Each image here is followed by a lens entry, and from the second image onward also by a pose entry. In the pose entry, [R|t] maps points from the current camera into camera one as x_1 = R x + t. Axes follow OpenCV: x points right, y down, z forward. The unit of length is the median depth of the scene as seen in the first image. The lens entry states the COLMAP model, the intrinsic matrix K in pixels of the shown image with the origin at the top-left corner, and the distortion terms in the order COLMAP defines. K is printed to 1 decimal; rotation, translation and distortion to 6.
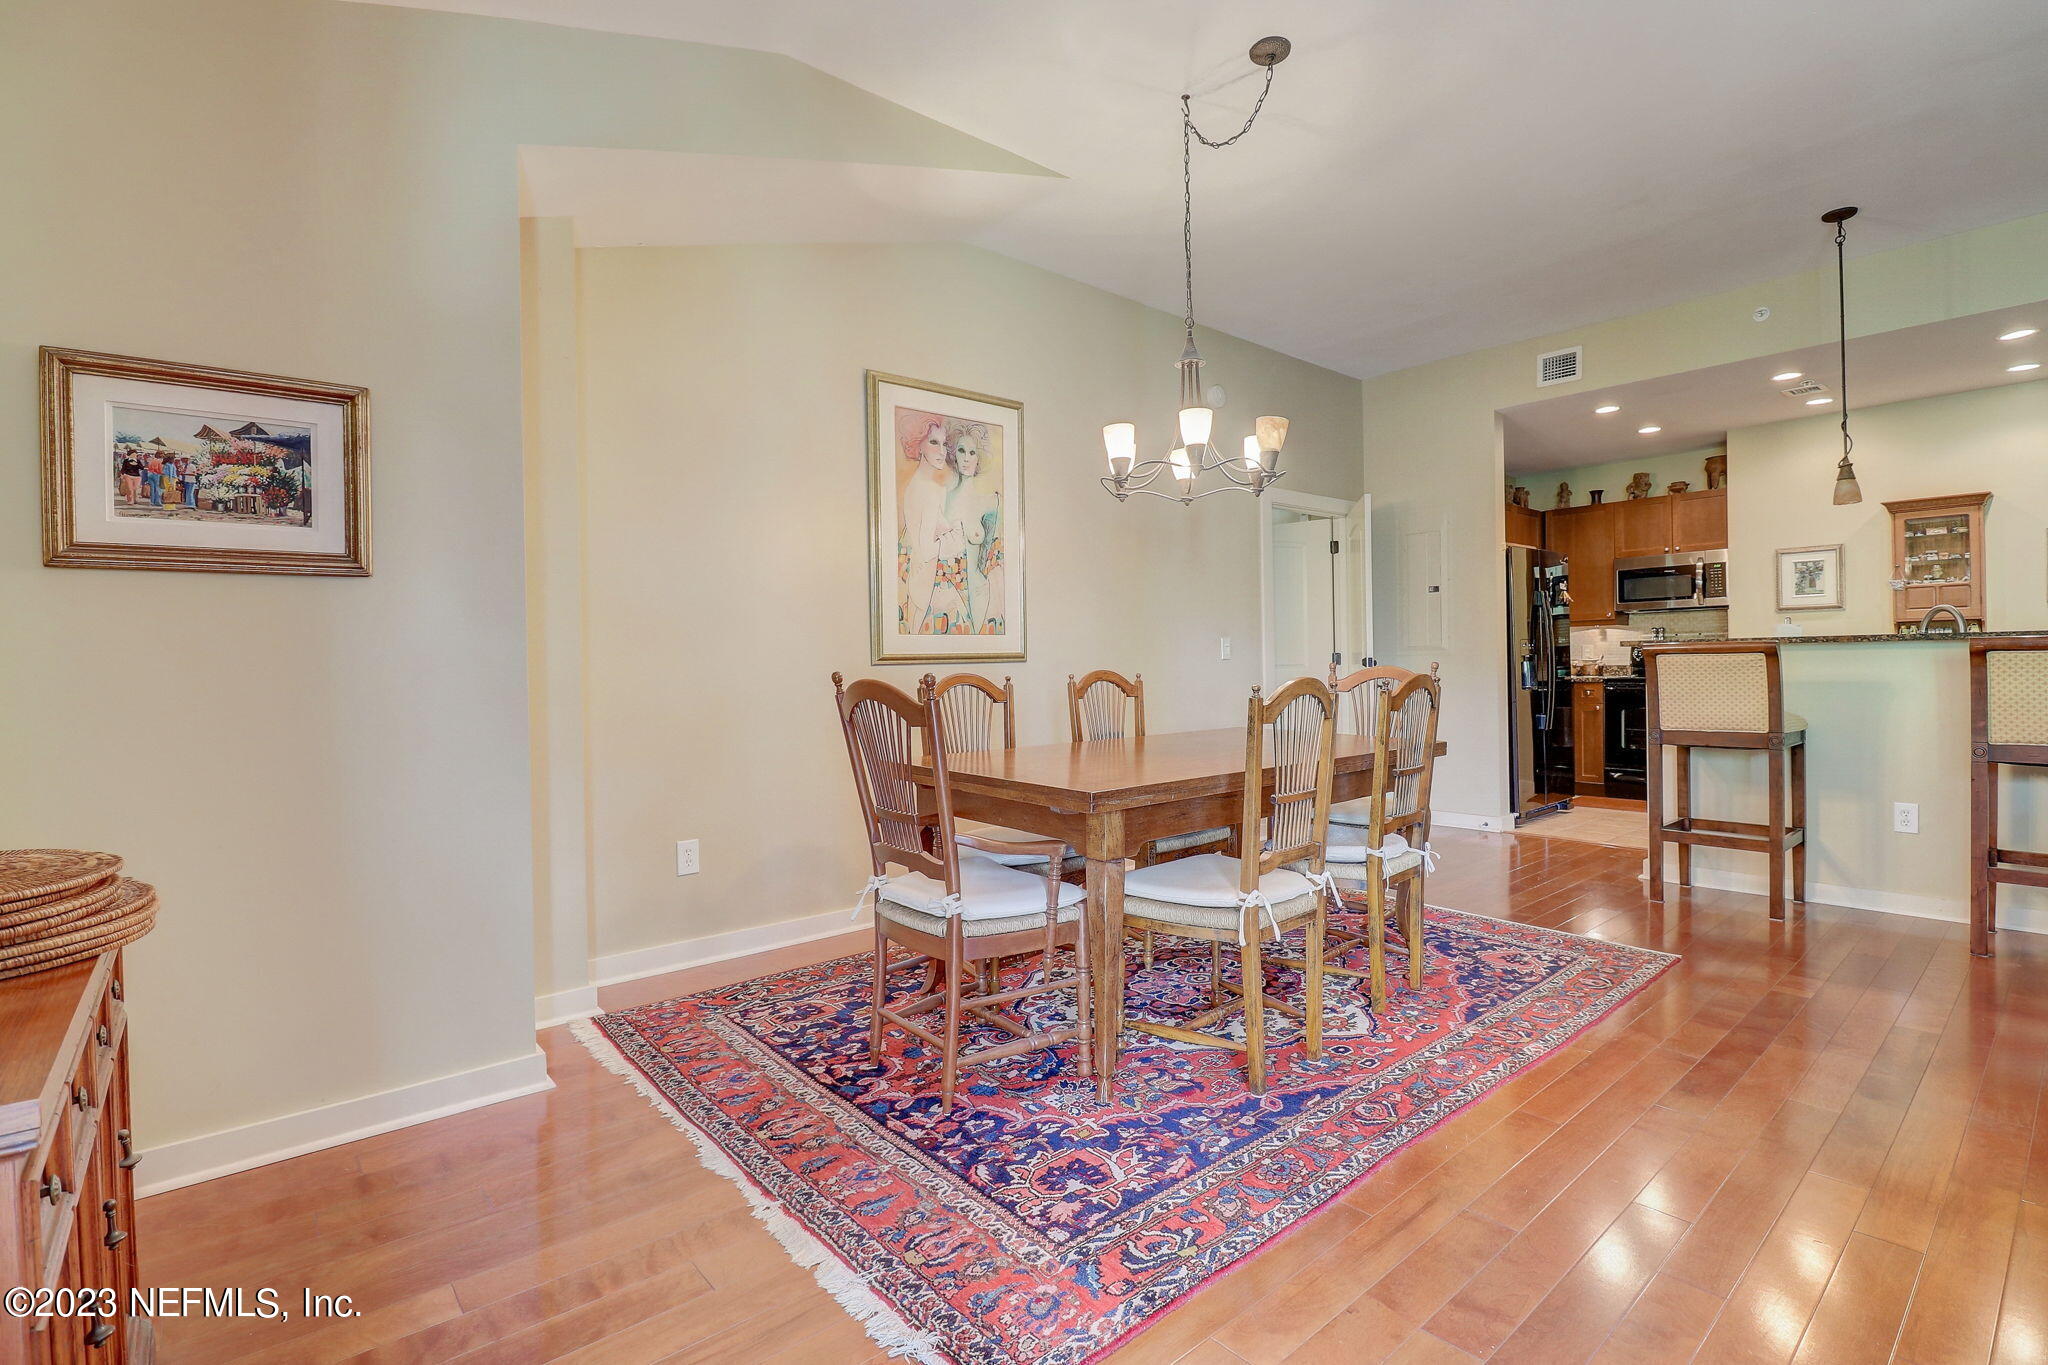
lens RADIAL K [[945.8, 0, 1029.1], [0, 945.8, 670.3], [0, 0, 1]] dist [0.003964, -0.014448]
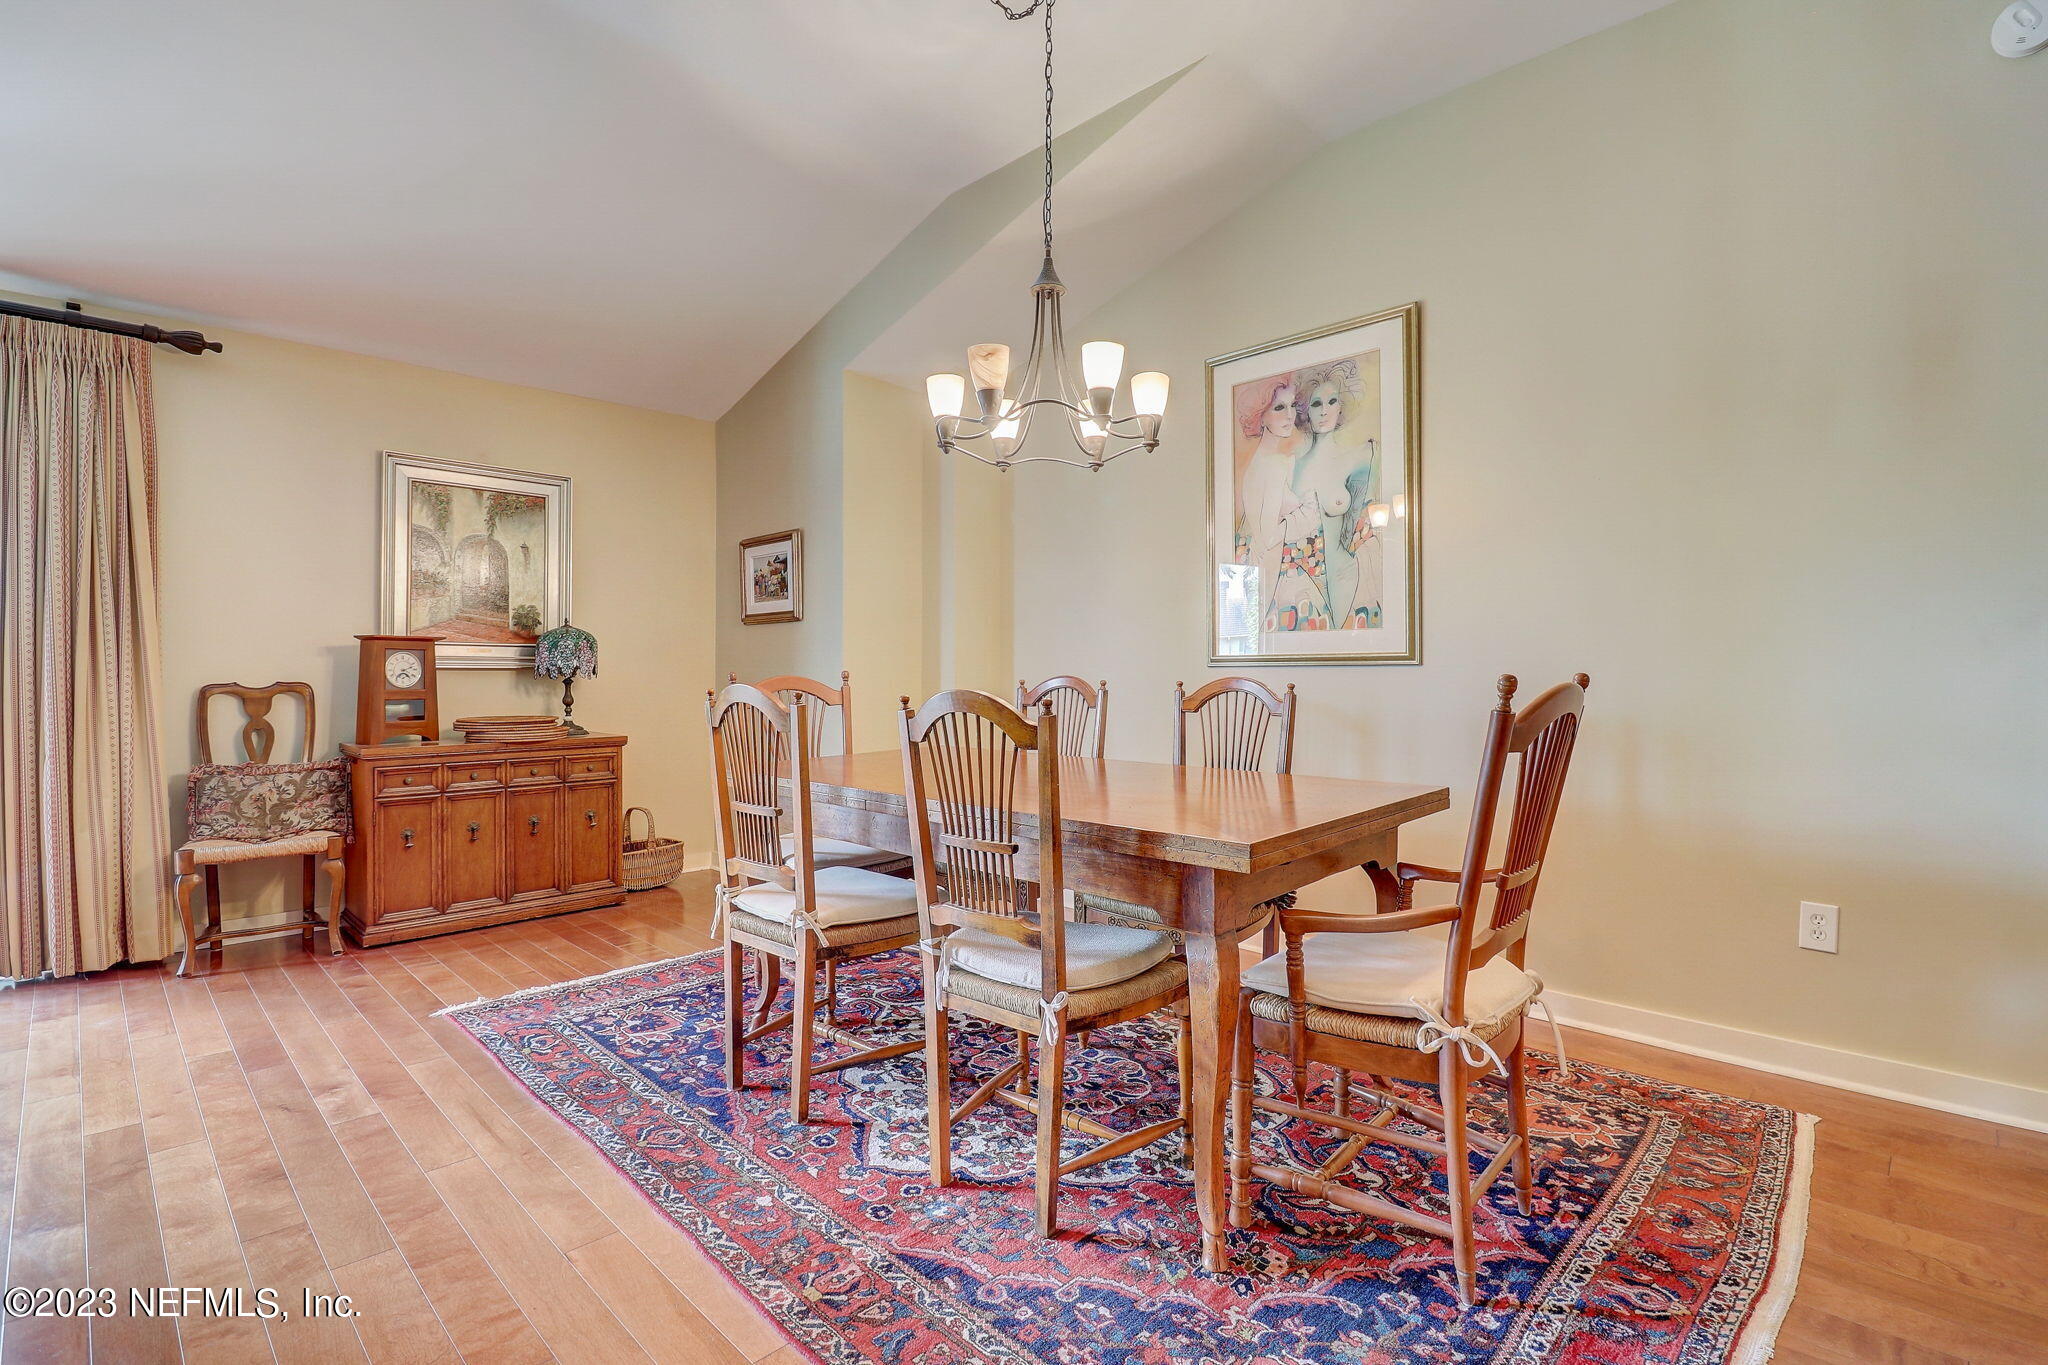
lens RADIAL K [[945.8, 0, 1029.1], [0, 945.8, 670.3], [0, 0, 1]] dist [0.003964, -0.014448]
pose [[0.085955, 0.010461, -0.996244, 1.162756], [-0.011896, 0.999884, 0.009473, -0.013812], [0.996228, 0.011037, 0.086070, 1.110897]]
